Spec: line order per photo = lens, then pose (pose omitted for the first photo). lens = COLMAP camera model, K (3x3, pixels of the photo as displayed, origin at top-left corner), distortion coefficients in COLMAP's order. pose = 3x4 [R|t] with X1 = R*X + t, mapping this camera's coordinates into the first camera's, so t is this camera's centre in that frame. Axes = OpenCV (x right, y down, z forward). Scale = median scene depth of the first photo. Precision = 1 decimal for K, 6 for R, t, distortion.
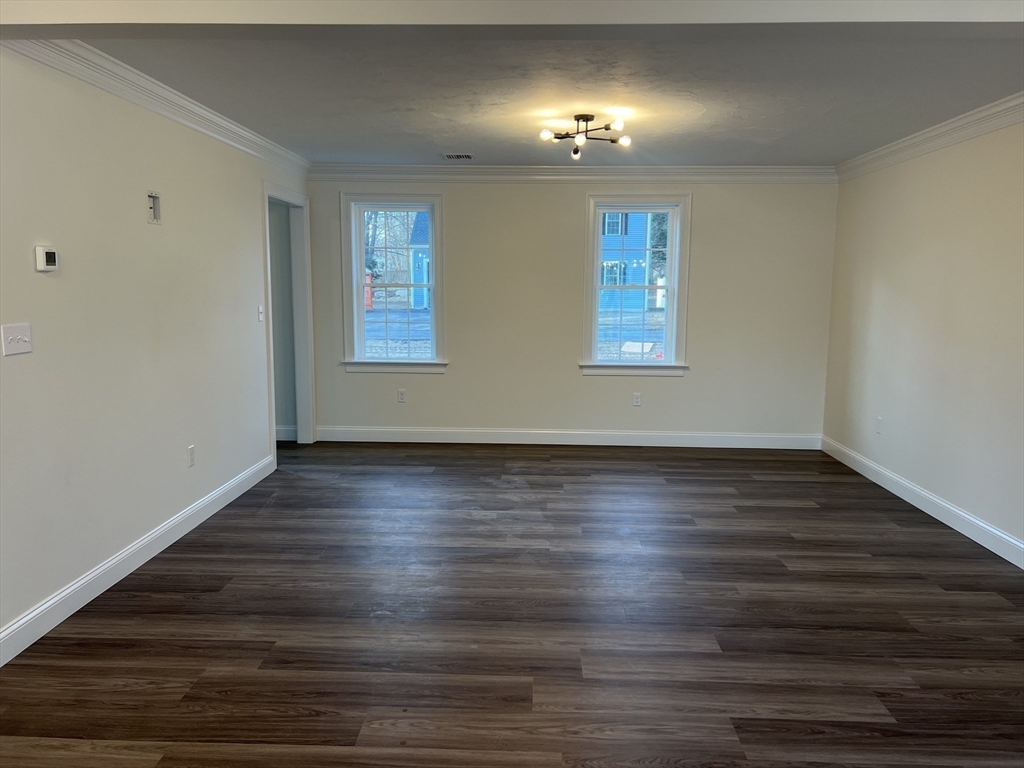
lens RADIAL K [[771.4, 0, 512.0], [0, 771.4, 384.0], [0, 0, 1]] dist [0.006290, 0.001155]
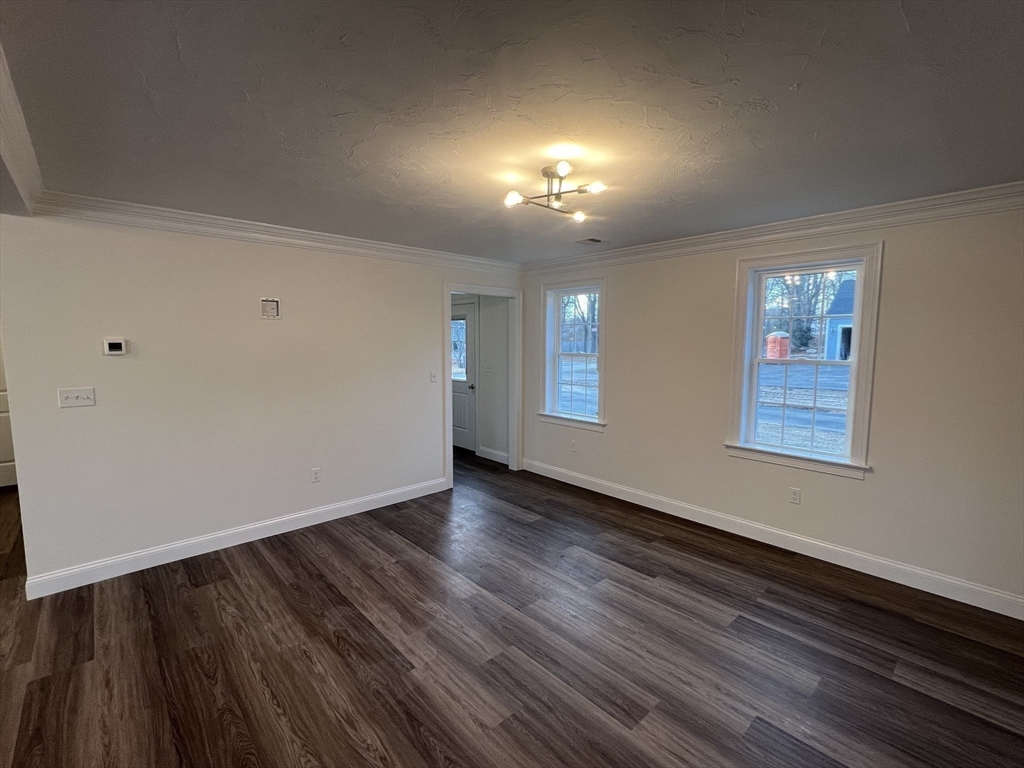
lens RADIAL K [[457.5, 0, 512.0], [0, 457.5, 384.0], [0, 0, 1]] dist [-0.001430, 0.000077]
pose [[0.700107, 0.063304, -0.711226, 0.394724], [-0.090284, 0.995916, -0.000229, -0.098562], [0.708307, 0.064373, 0.702963, 0.570476]]
